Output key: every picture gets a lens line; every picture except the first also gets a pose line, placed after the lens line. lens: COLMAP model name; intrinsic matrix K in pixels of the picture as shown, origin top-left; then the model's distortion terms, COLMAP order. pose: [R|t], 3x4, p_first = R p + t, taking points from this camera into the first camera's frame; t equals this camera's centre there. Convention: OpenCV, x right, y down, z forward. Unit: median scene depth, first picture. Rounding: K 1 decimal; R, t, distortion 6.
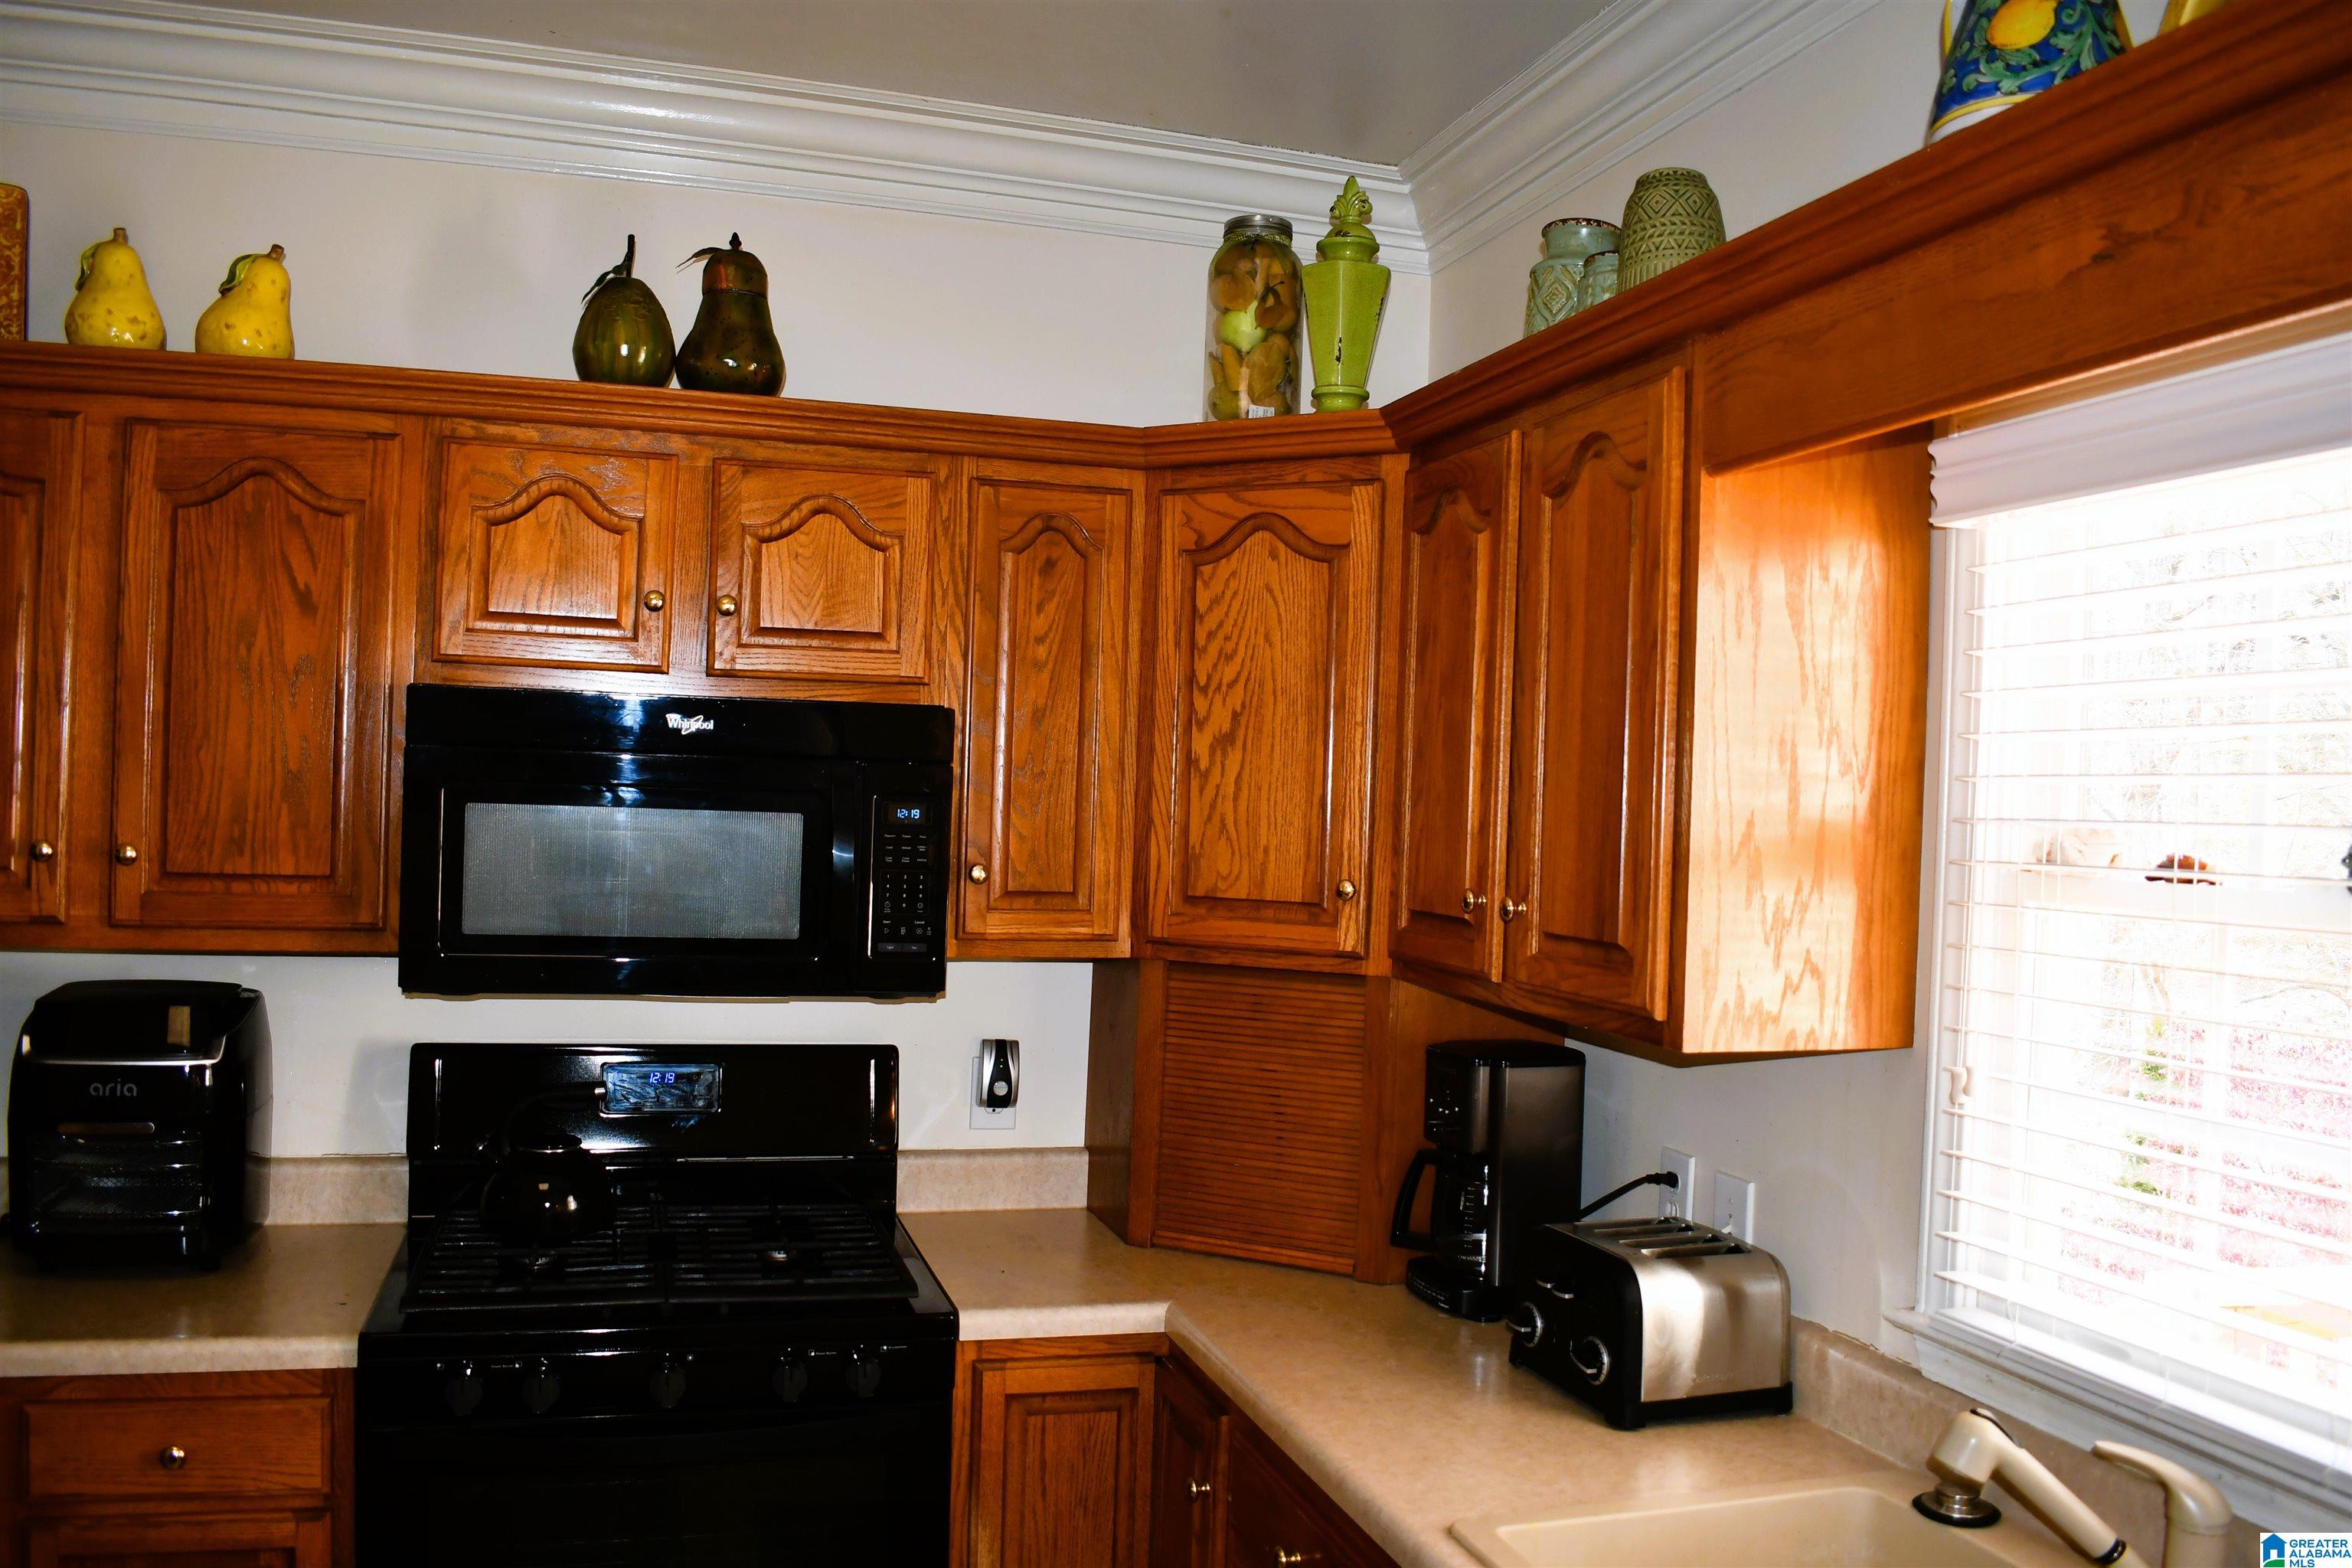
lens RADIAL K [[1828.1, 0, 1167.6], [0, 1828.1, 786.1], [0, 0, 1]] dist [-0.091689, 0.009102]
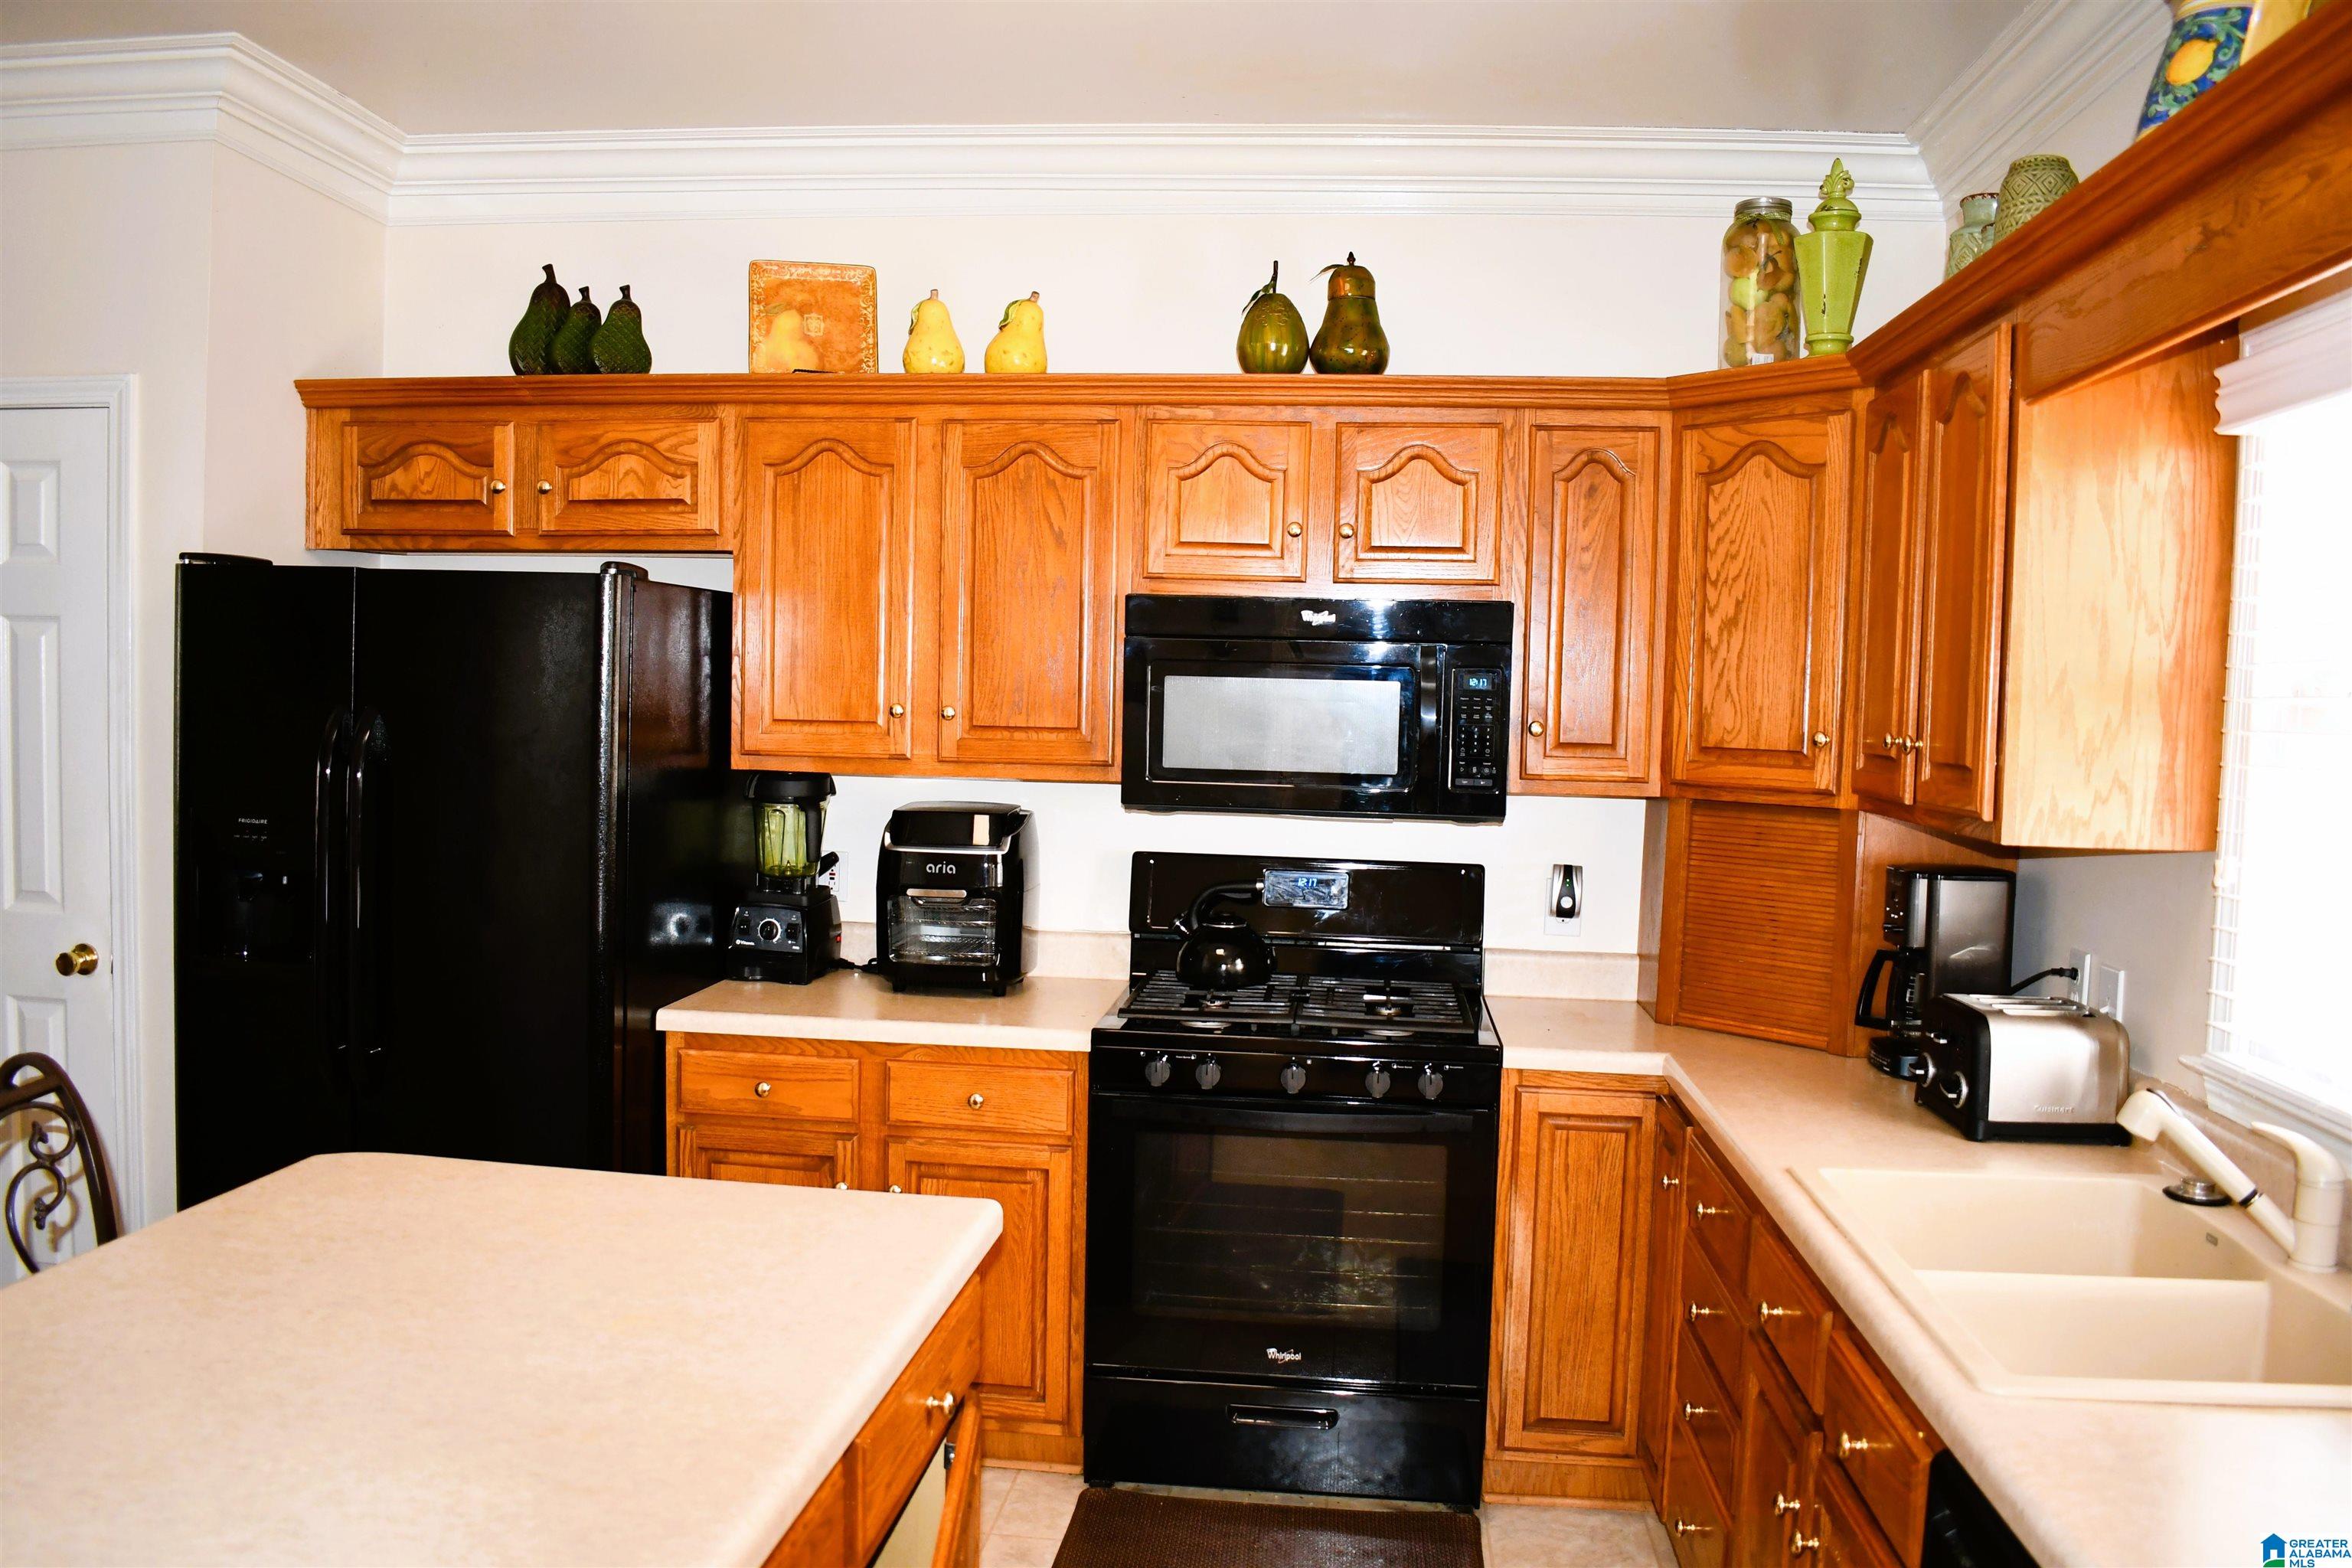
lens RADIAL K [[1828.1, 0, 1167.9], [0, 1828.1, 783.5], [0, 0, 1]] dist [-0.091689, 0.009102]
pose [[0.920934, 0.010150, -0.389587, 0.177058], [0.007109, 0.999057, 0.042834, 0.031851], [0.389654, -0.042217, 0.919993, -0.334274]]
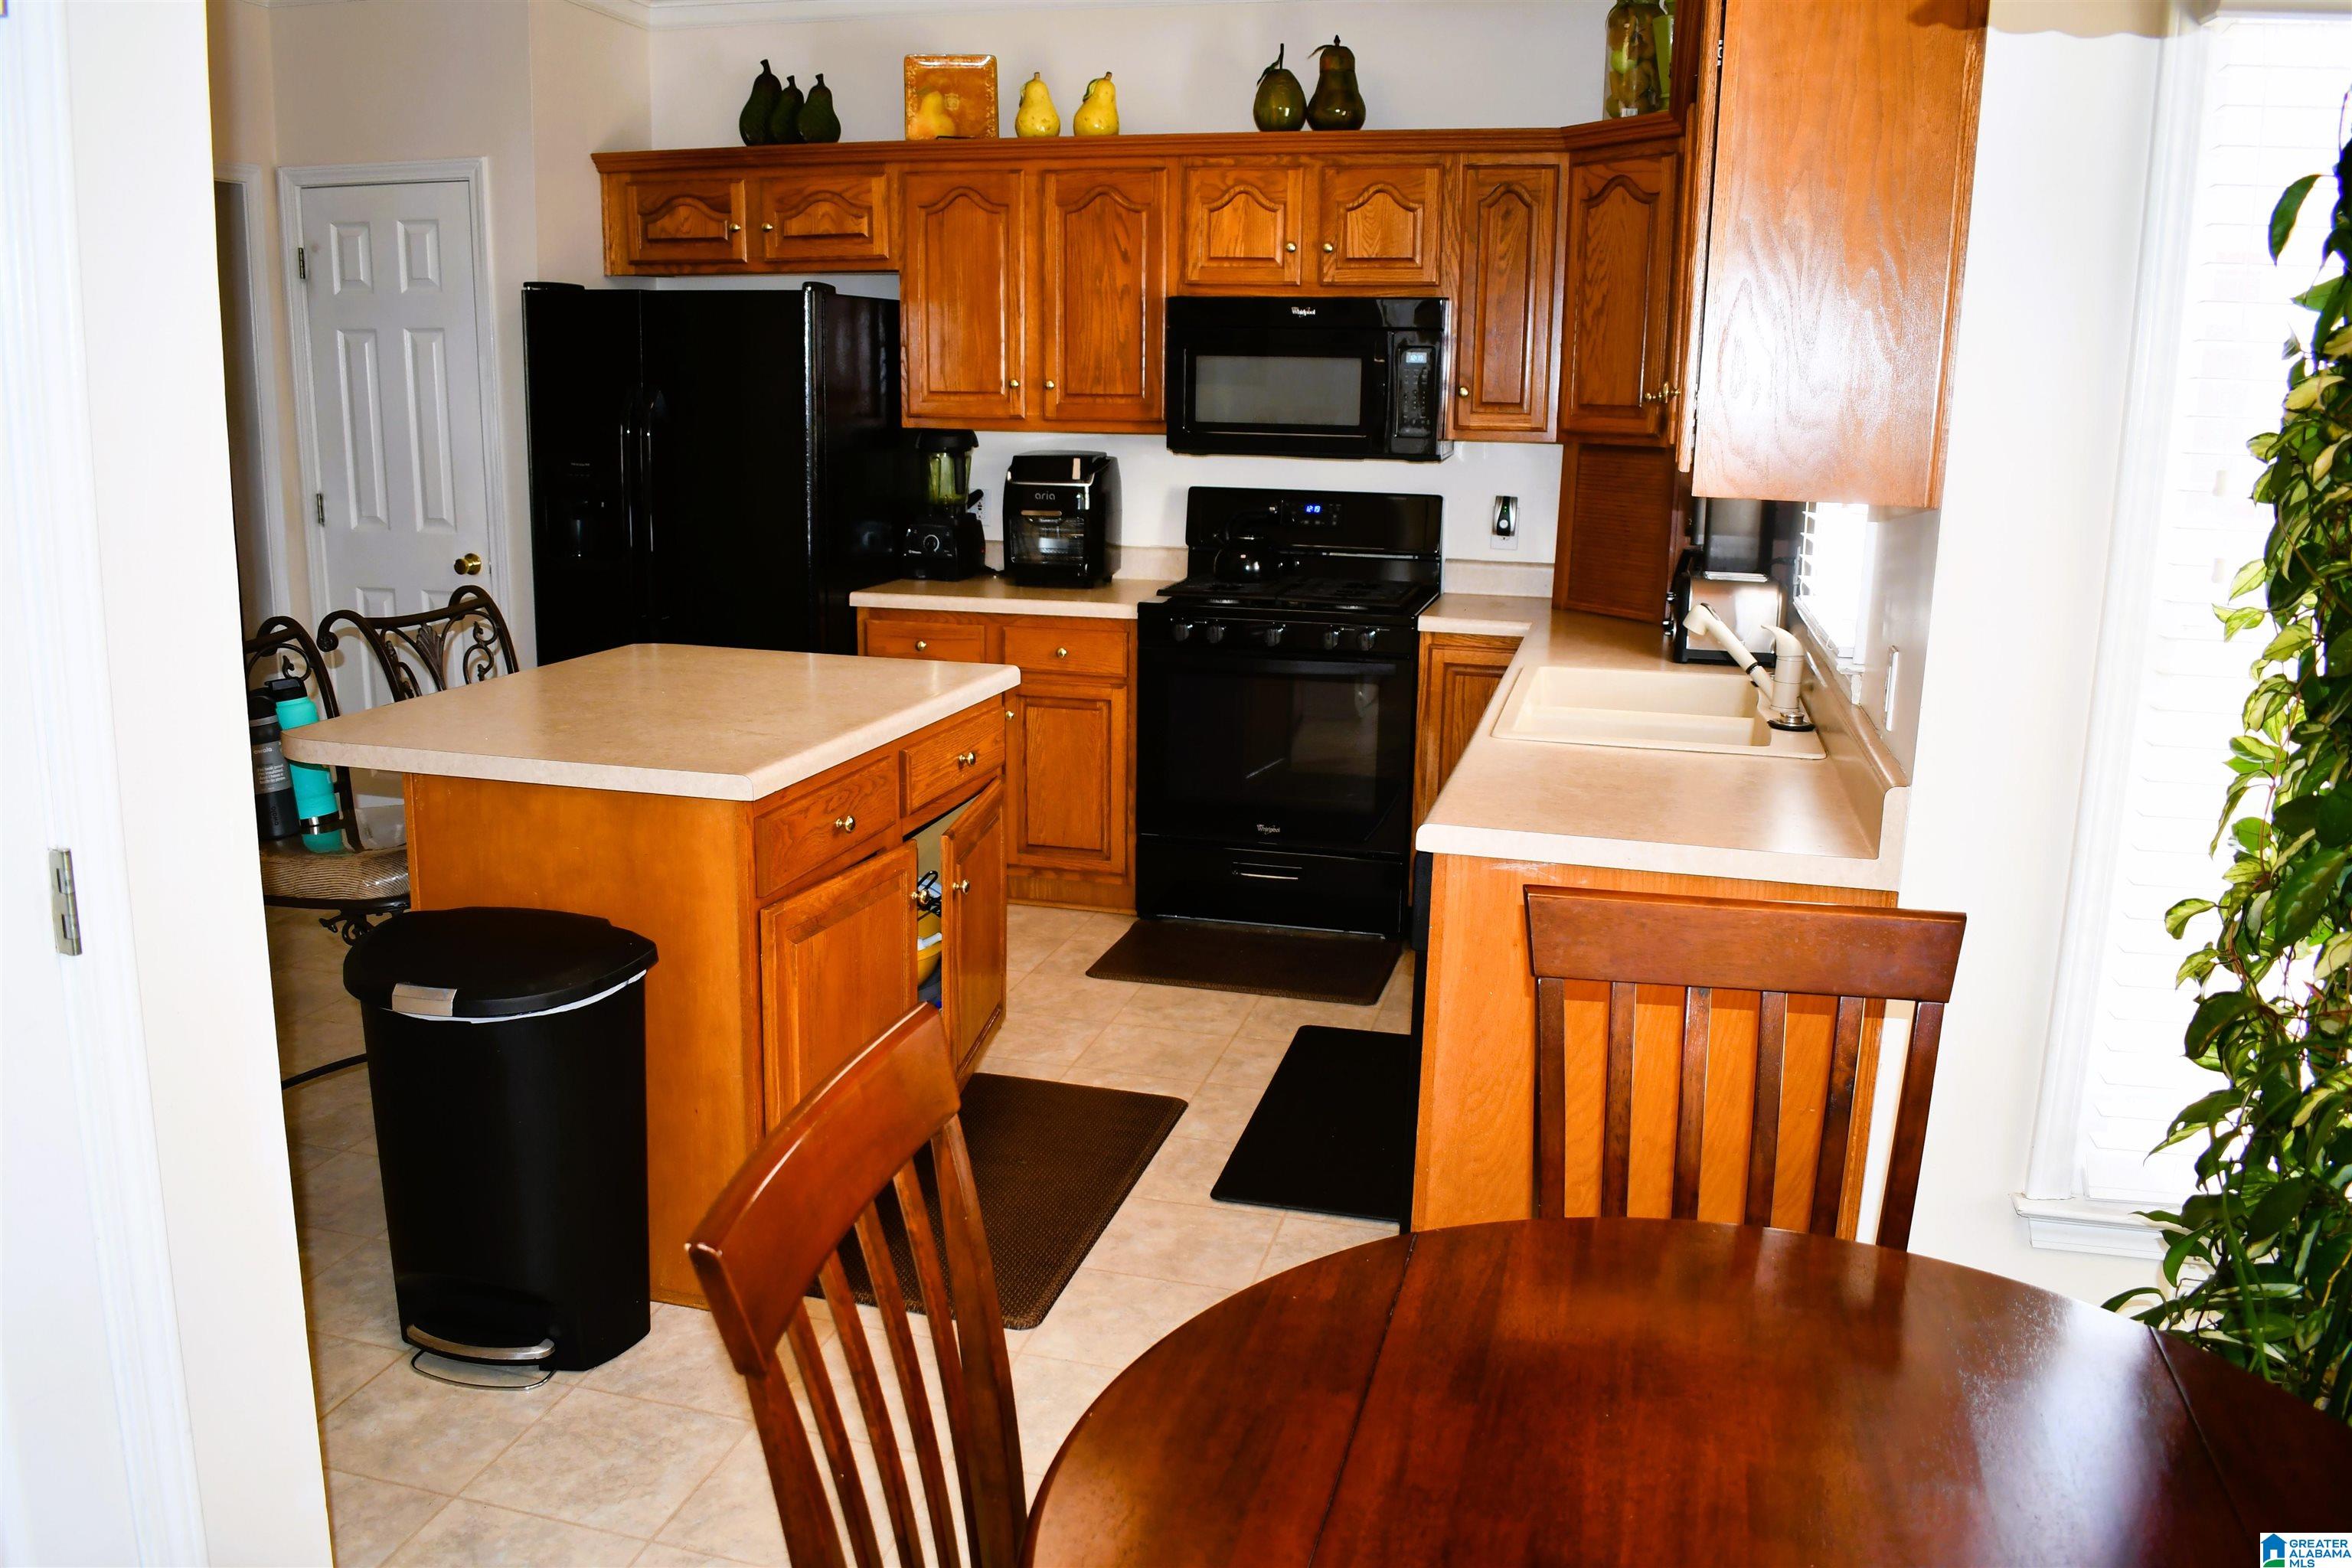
lens RADIAL K [[1828.1, 0, 1170.3], [0, 1828.1, 781.5], [0, 0, 1]] dist [-0.091689, 0.009102]
pose [[0.854692, 0.090911, -0.511113, 0.653305], [0.016494, 0.979294, 0.201768, 0.062995], [0.518873, -0.180880, 0.835496, -0.780929]]
